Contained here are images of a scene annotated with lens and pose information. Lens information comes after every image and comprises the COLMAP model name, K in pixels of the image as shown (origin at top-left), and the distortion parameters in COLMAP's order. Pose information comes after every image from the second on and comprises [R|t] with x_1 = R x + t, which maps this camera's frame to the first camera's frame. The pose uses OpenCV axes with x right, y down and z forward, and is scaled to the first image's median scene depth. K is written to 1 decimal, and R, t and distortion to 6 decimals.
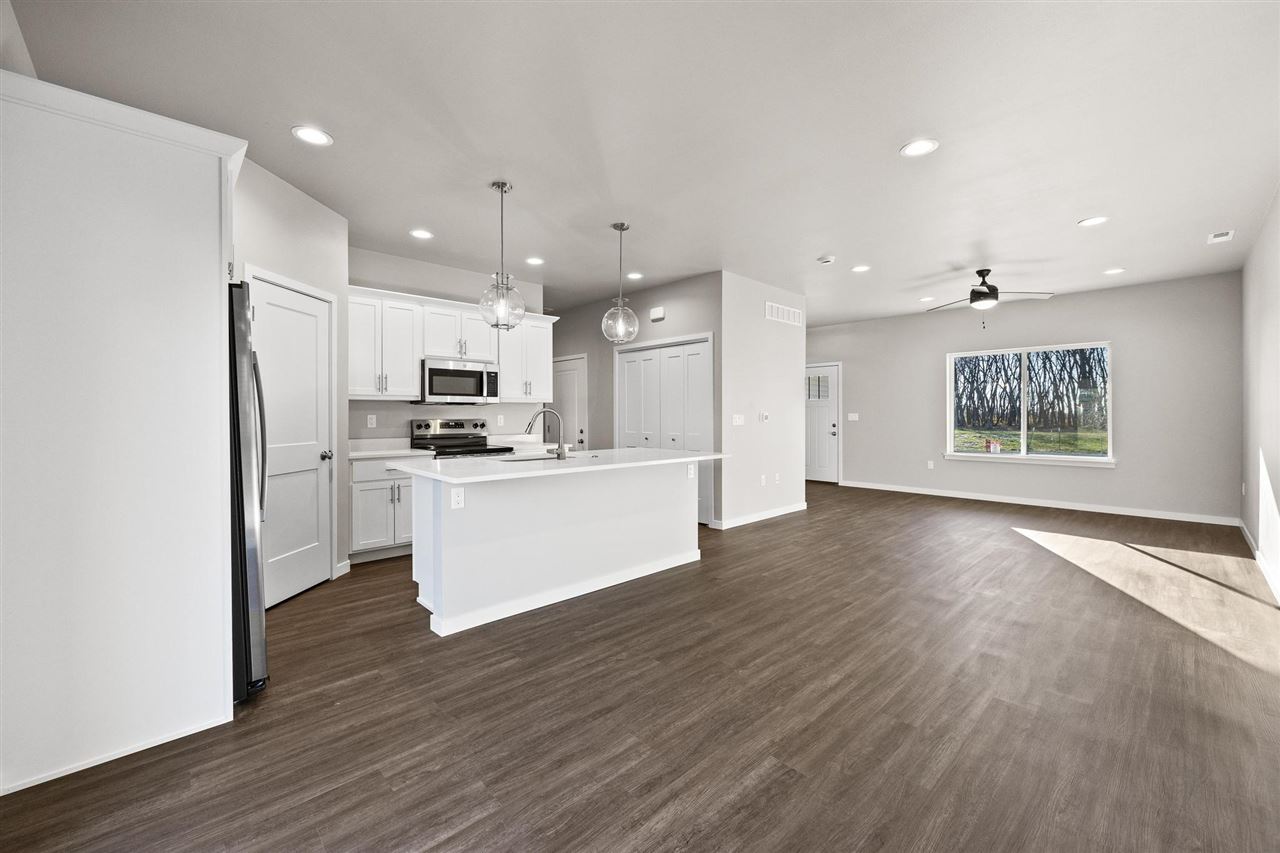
lens RADIAL K [[494.0, 0, 642.5], [0, 494.0, 421.9], [0, 0, 1]] dist [-0.003608, 0.001577]
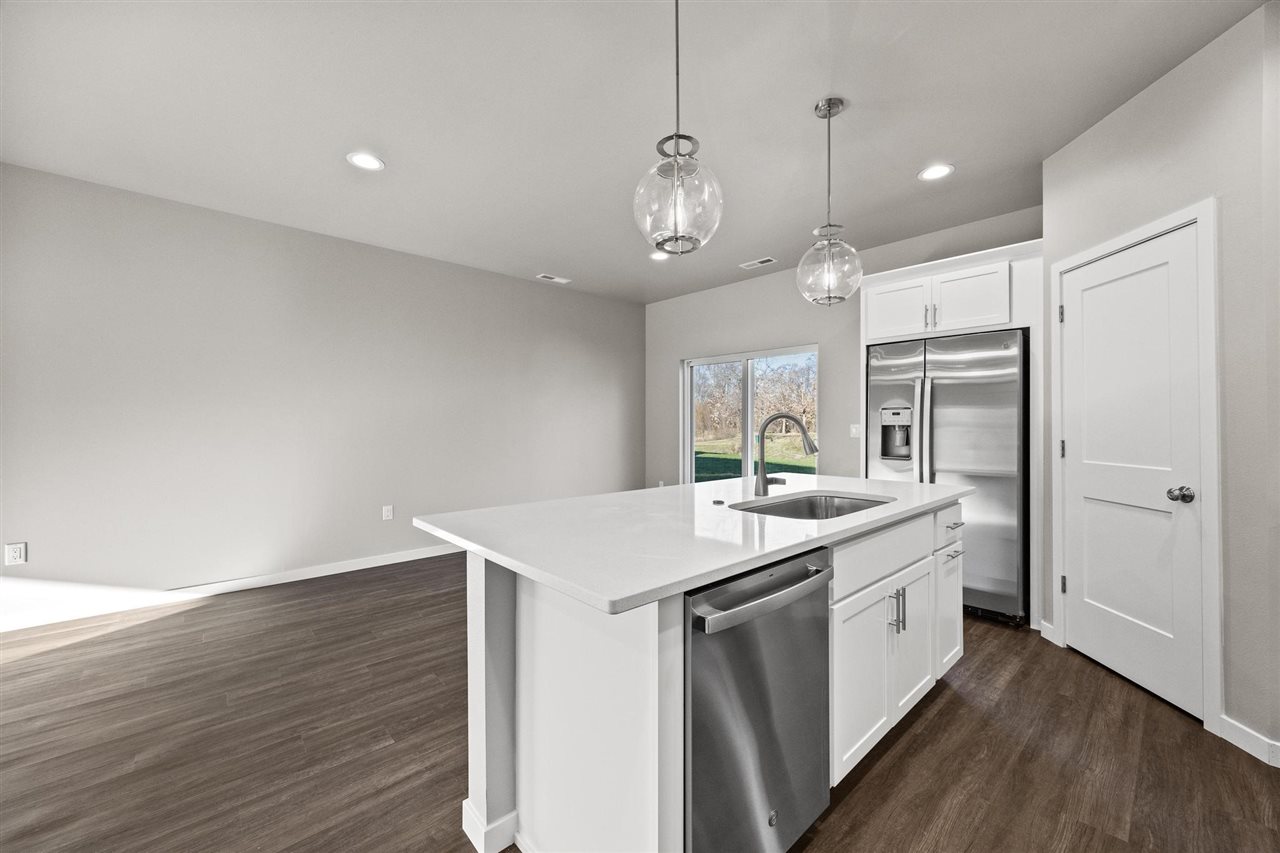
lens RADIAL K [[494.0, 0, 646.2], [0, 494.0, 421.0], [0, 0, 1]] dist [-0.003608, 0.001577]
pose [[-0.999992, 0.002642, 0.003046, -0.019415], [0.002671, 0.999951, 0.009483, -0.024417], [-0.003021, 0.009491, -0.999950, 1.628084]]
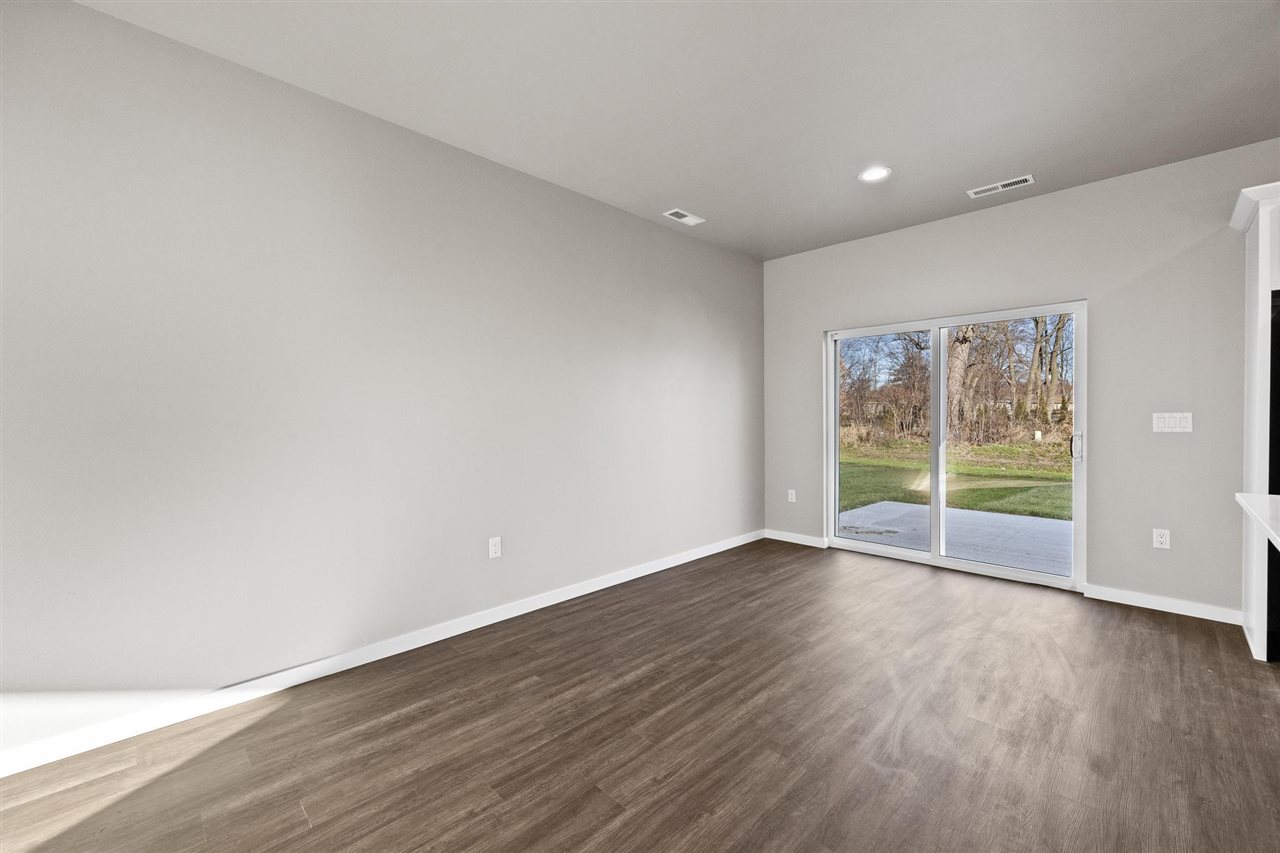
lens RADIAL K [[518.2, 0, 611.9], [0, 518.2, 417.2], [0, 0, 1]] dist [0.003751, -0.001020]
pose [[-0.999935, 0.008916, -0.007091, 0.436656], [0.008799, 0.999827, 0.016364, -0.018878], [0.007235, 0.016301, -0.999841, 1.282601]]
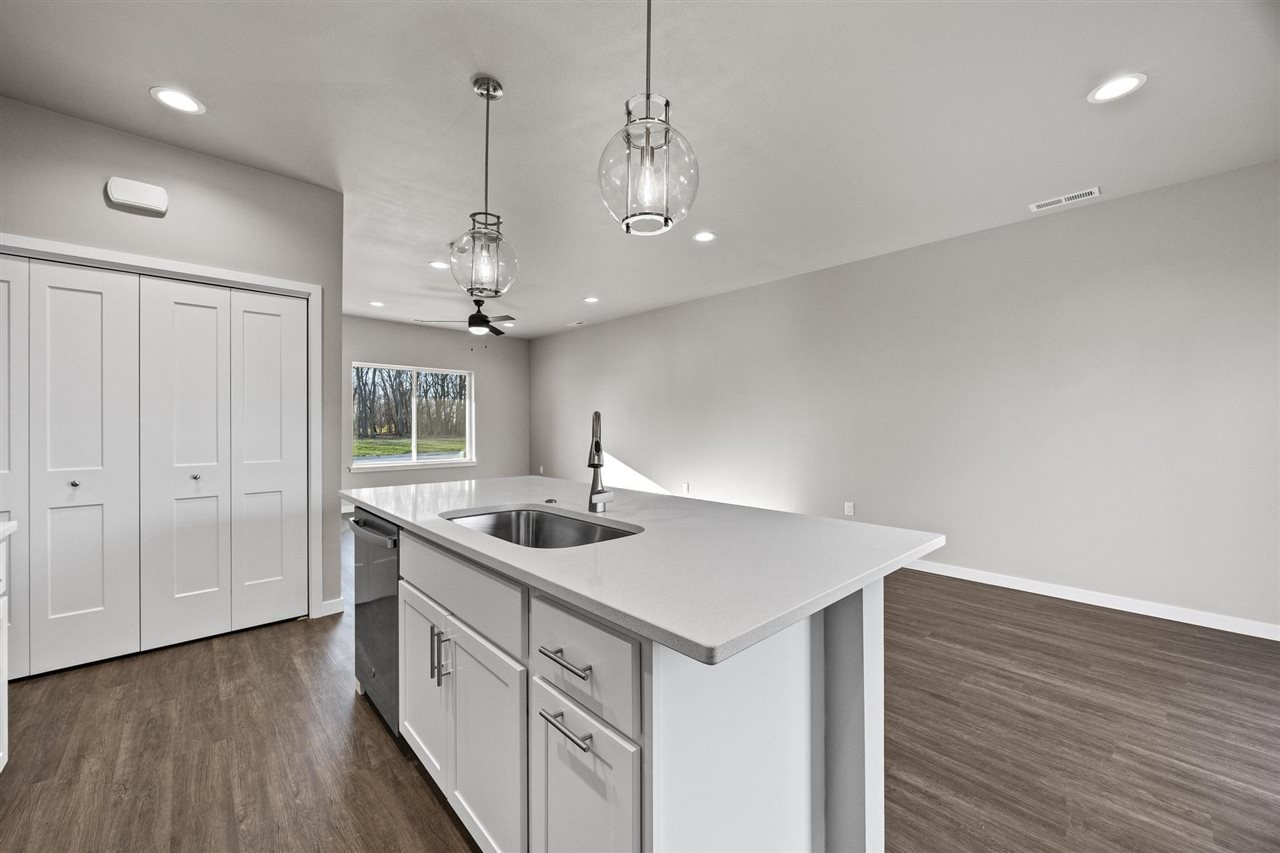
lens RADIAL K [[494.0, 0, 630.5], [0, 494.0, 434.6], [0, 0, 1]] dist [-0.003608, 0.001577]
pose [[0.024754, -0.014671, 0.999586, -0.674183], [0.016909, 0.999755, 0.014254, -0.010580], [-0.999551, 0.016550, 0.024996, 0.951167]]
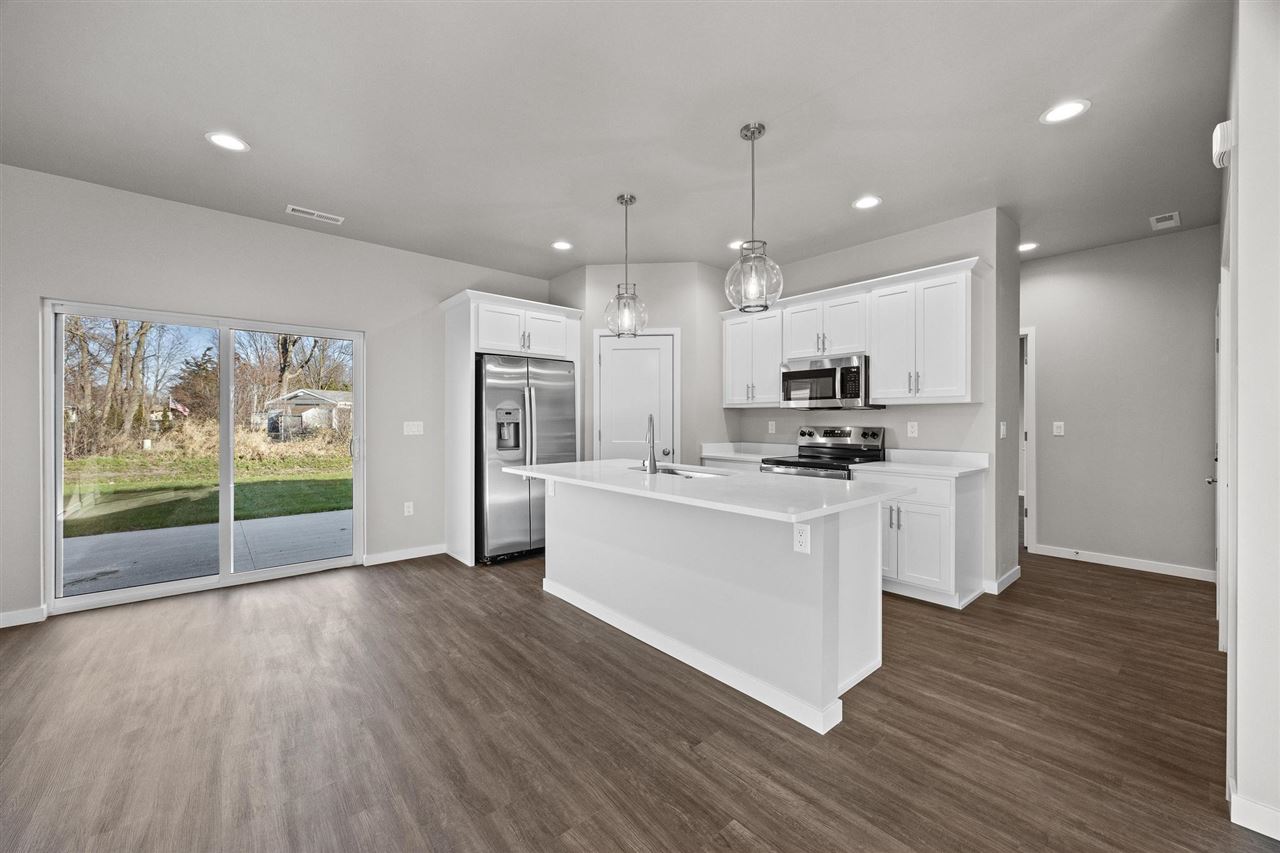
lens RADIAL K [[494.0, 0, 646.4], [0, 494.0, 421.6], [0, 0, 1]] dist [-0.003608, 0.001577]
pose [[-0.031884, 0.002826, -0.999488, 0.698679], [-0.014794, 0.999885, 0.003299, -0.016580], [0.999382, 0.014892, -0.031839, 1.018229]]
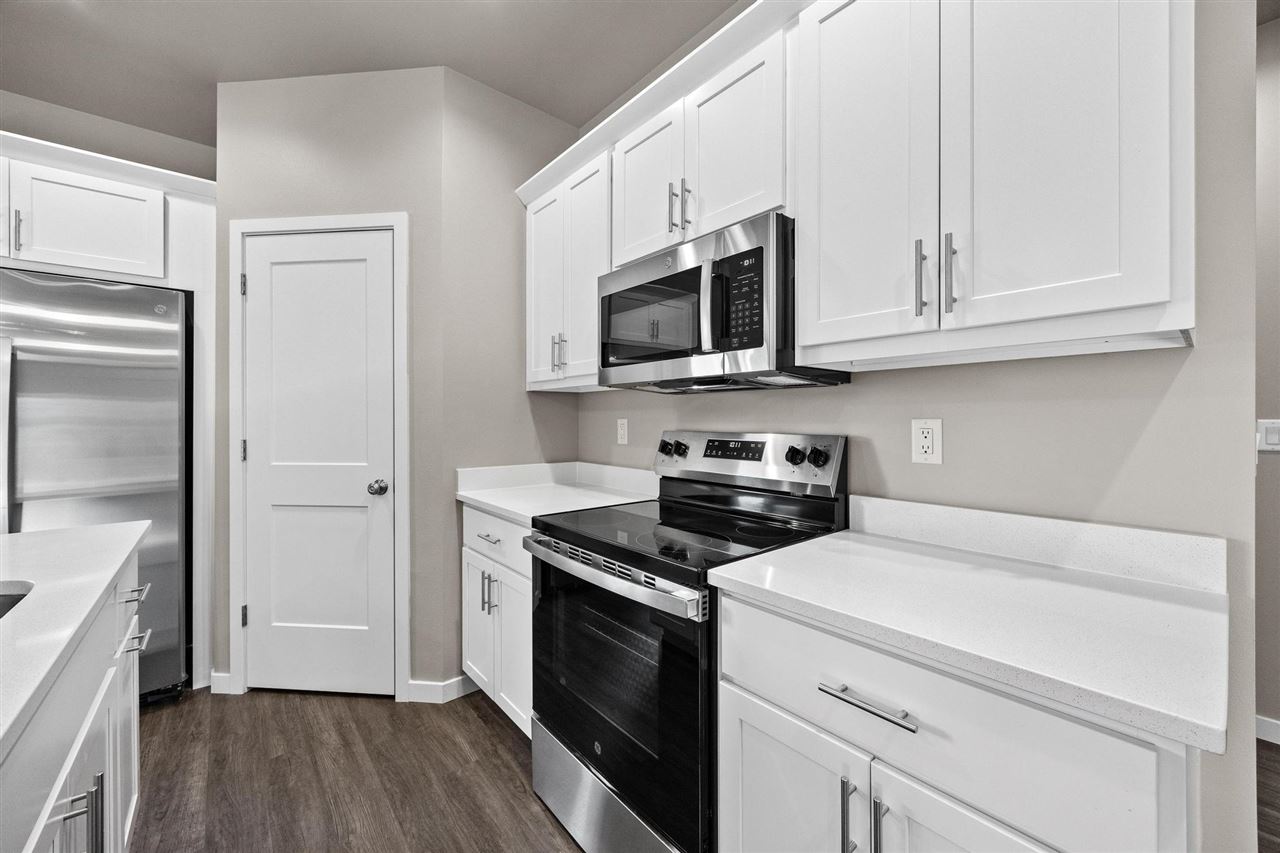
lens RADIAL K [[494.0, 0, 643.1], [0, 494.0, 419.9], [0, 0, 1]] dist [-0.003608, 0.001577]
pose [[-0.041856, 0.001538, -0.999122, -0.060977], [-0.013769, 0.999903, 0.002116, -0.018846], [0.999029, 0.013845, -0.041831, 1.388392]]
